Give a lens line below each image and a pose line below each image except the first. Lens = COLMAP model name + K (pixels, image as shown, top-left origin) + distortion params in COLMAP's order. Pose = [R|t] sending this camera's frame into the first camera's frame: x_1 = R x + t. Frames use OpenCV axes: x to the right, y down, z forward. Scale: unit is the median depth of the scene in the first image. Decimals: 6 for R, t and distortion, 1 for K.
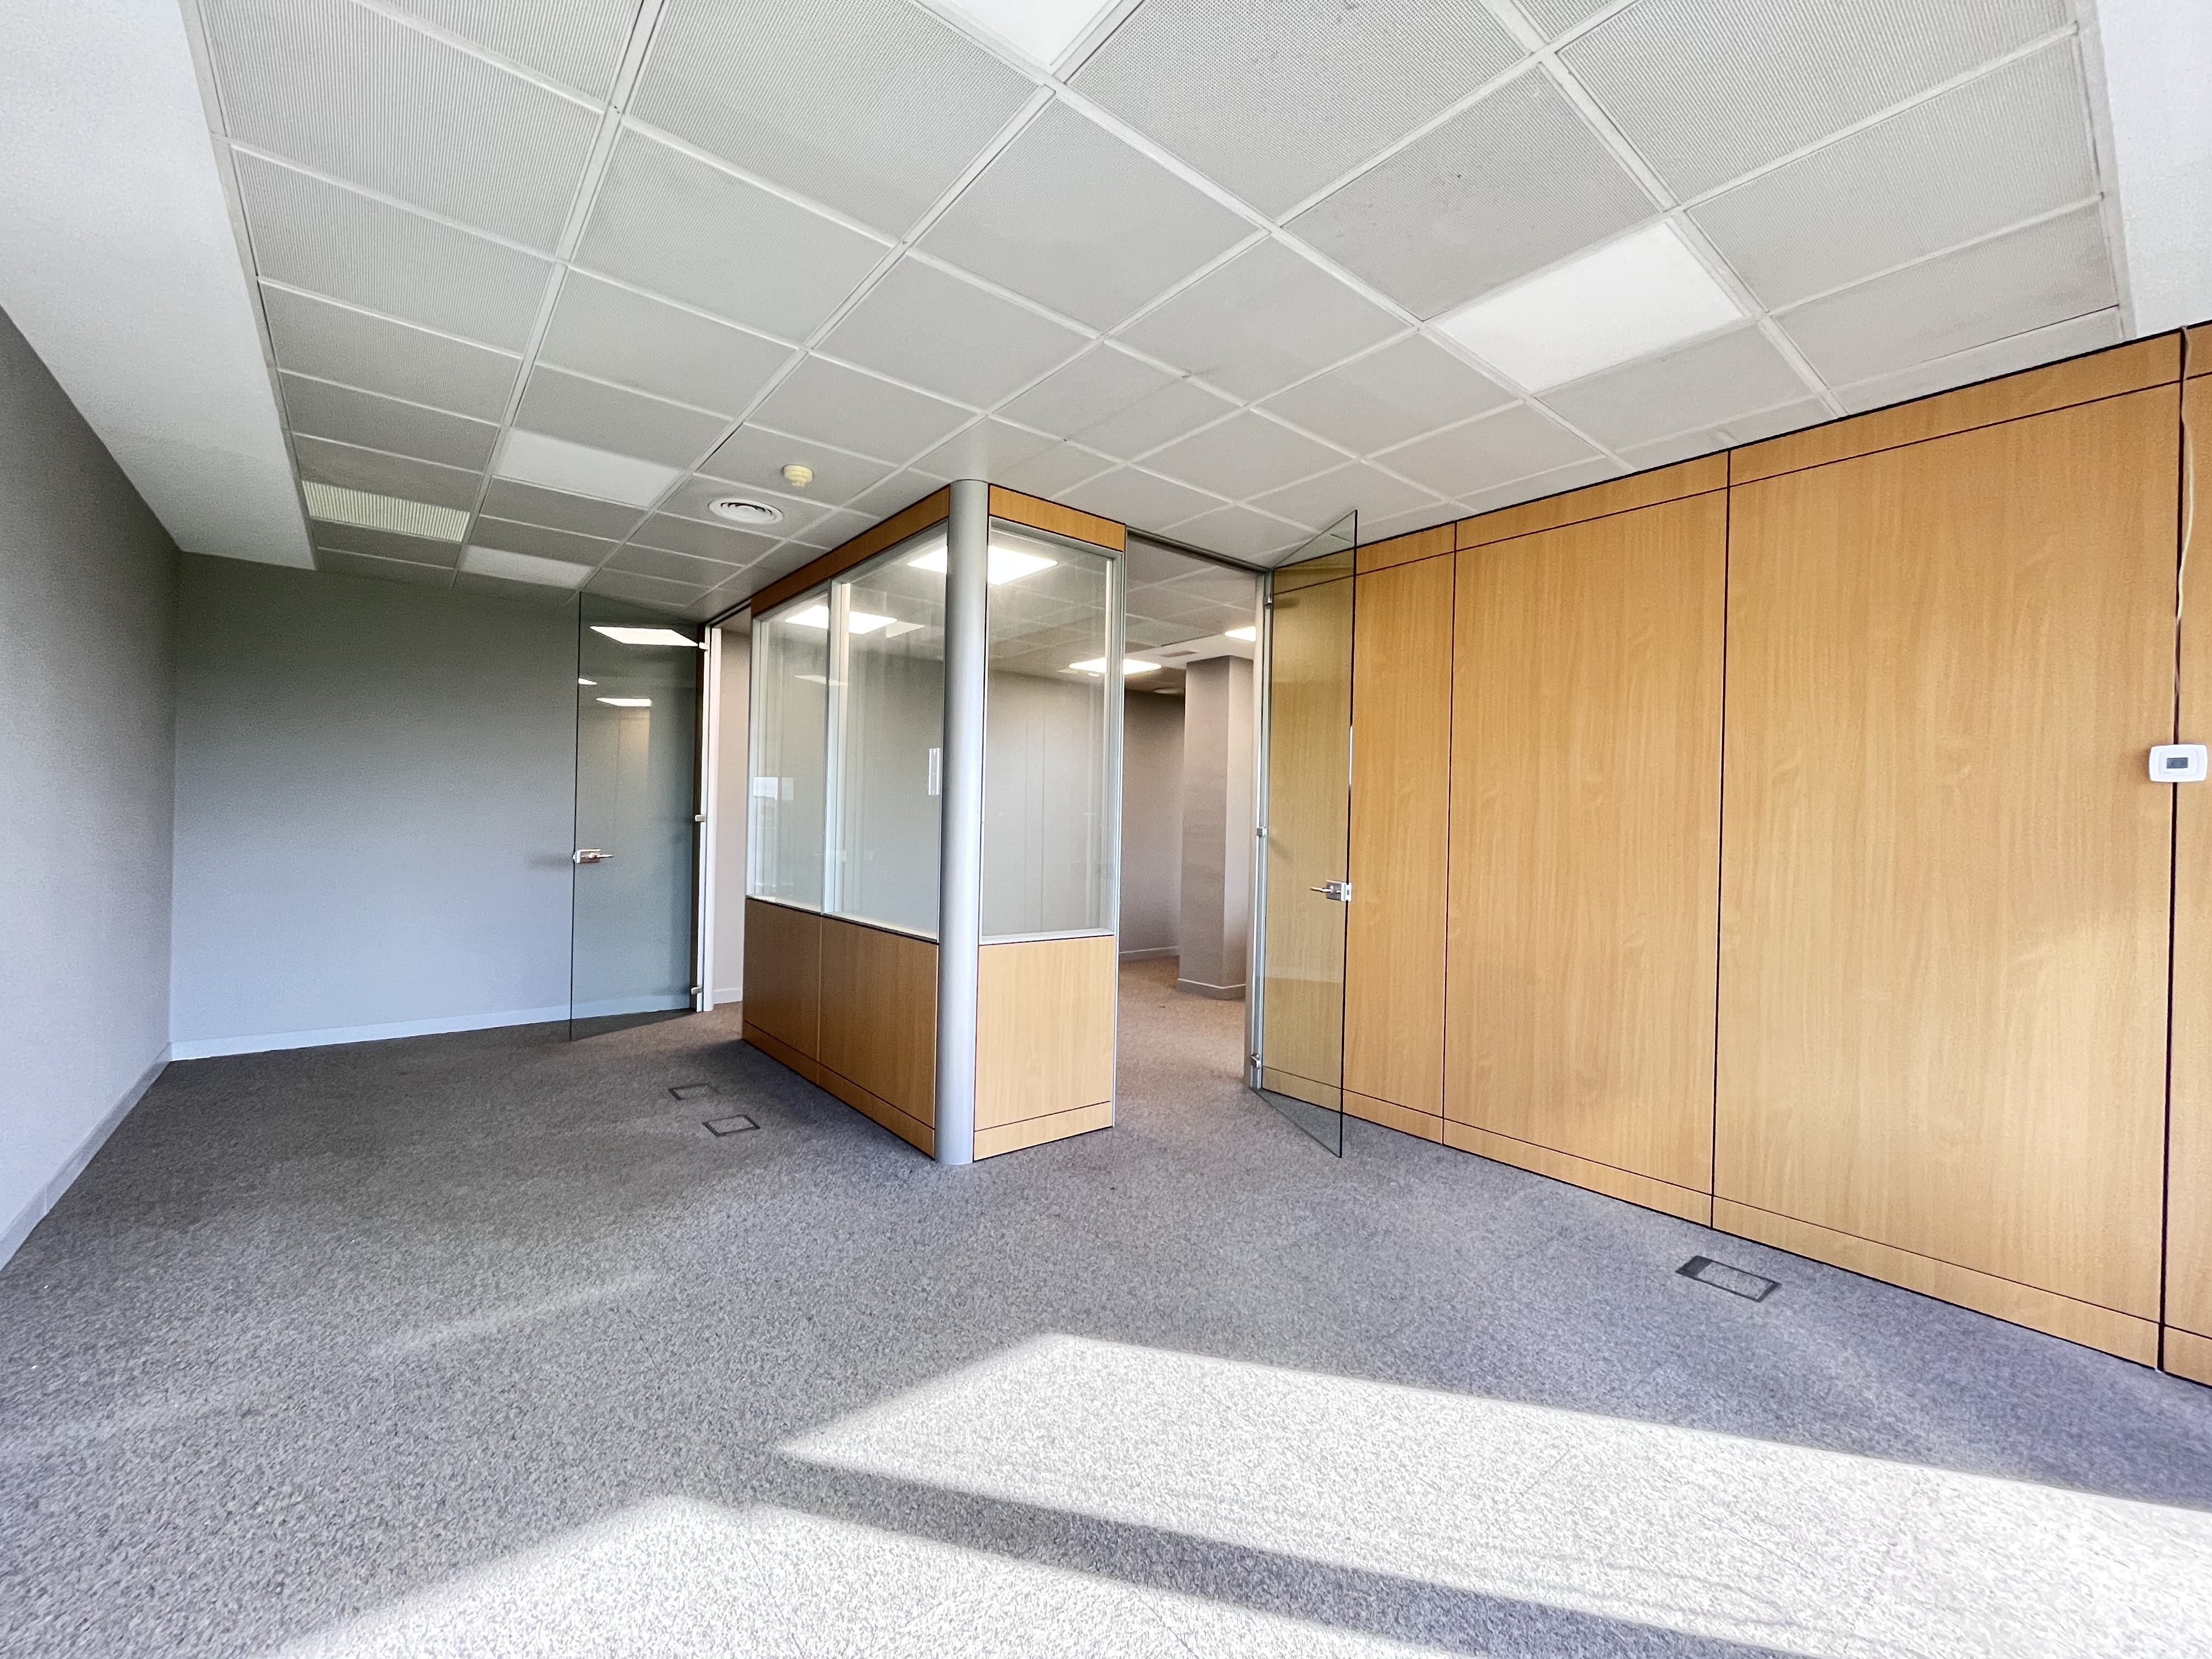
lens RADIAL K [[871.9, 0, 1106.0], [0, 871.9, 829.5], [0, 0, 1]] dist [-0.000722, -0.000014]
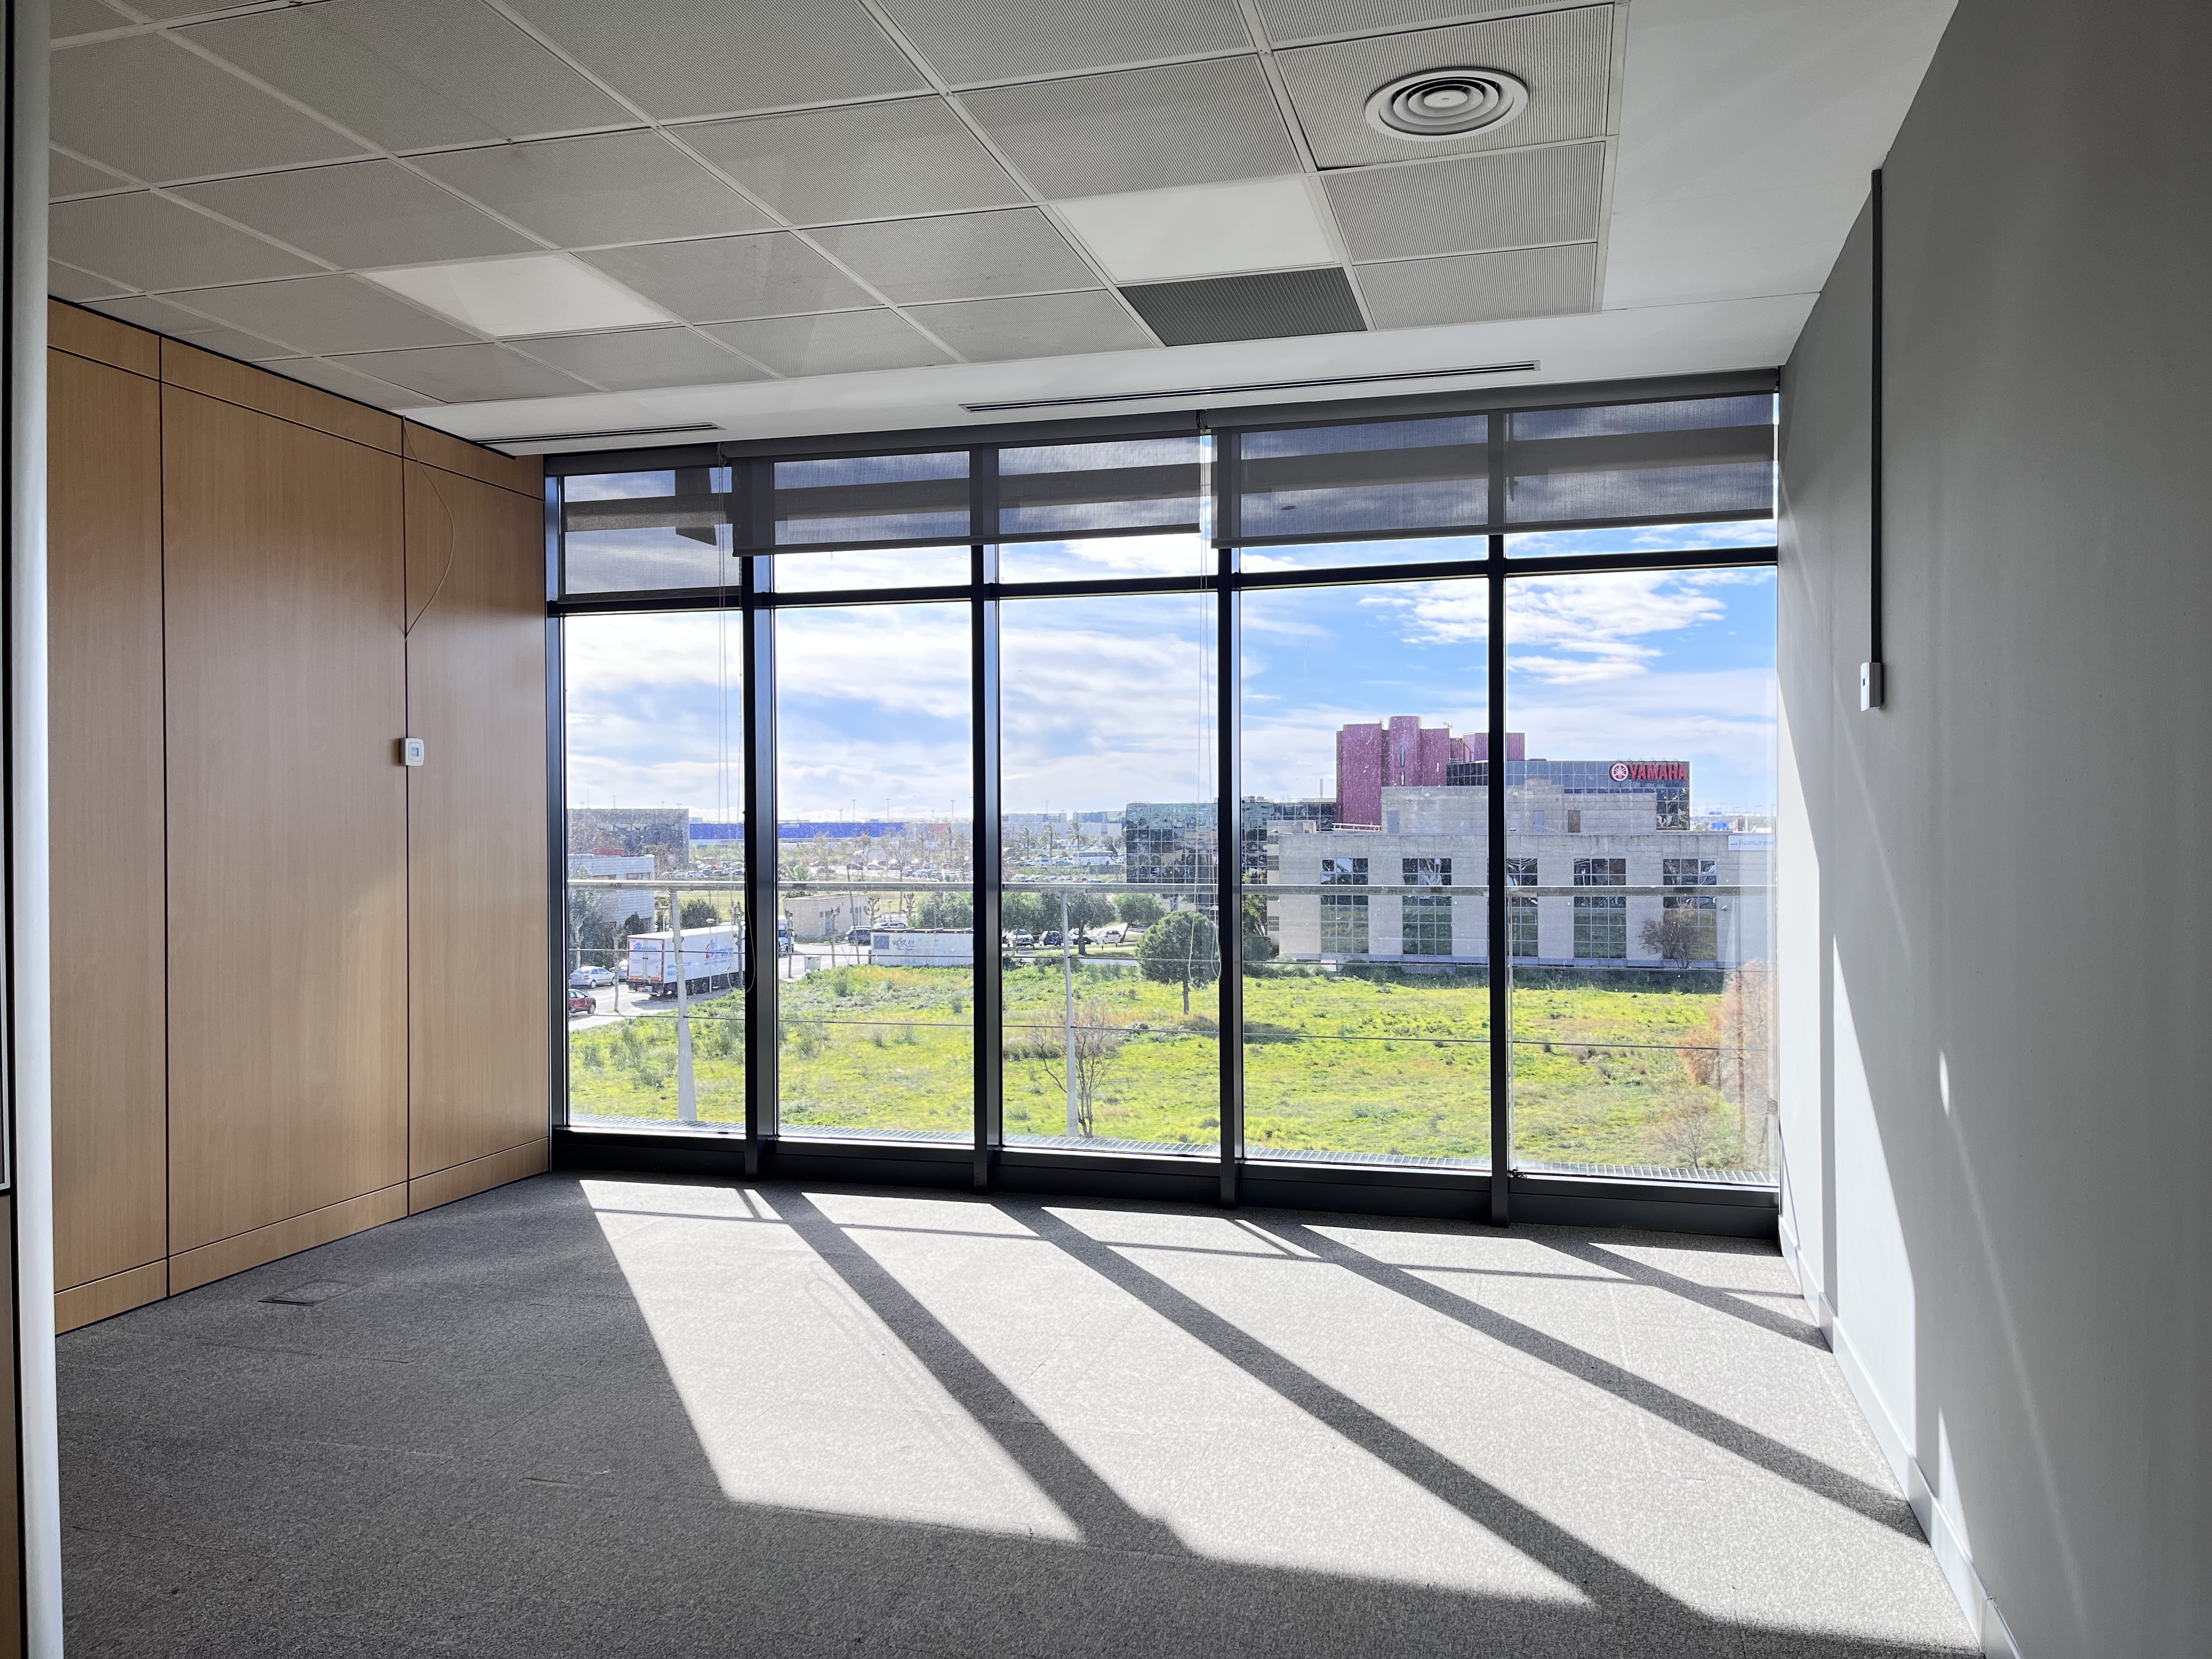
lens RADIAL K [[1666.1, 0, 1084.0], [0, 1666.1, 832.4], [0, 0, 1]] dist [0.062030, -0.211236]
pose [[-0.567775, -0.021116, 0.822913, -1.511552], [-0.003672, 0.999726, 0.023120, -0.018630], [-0.823176, 0.010105, -0.567696, 1.695209]]
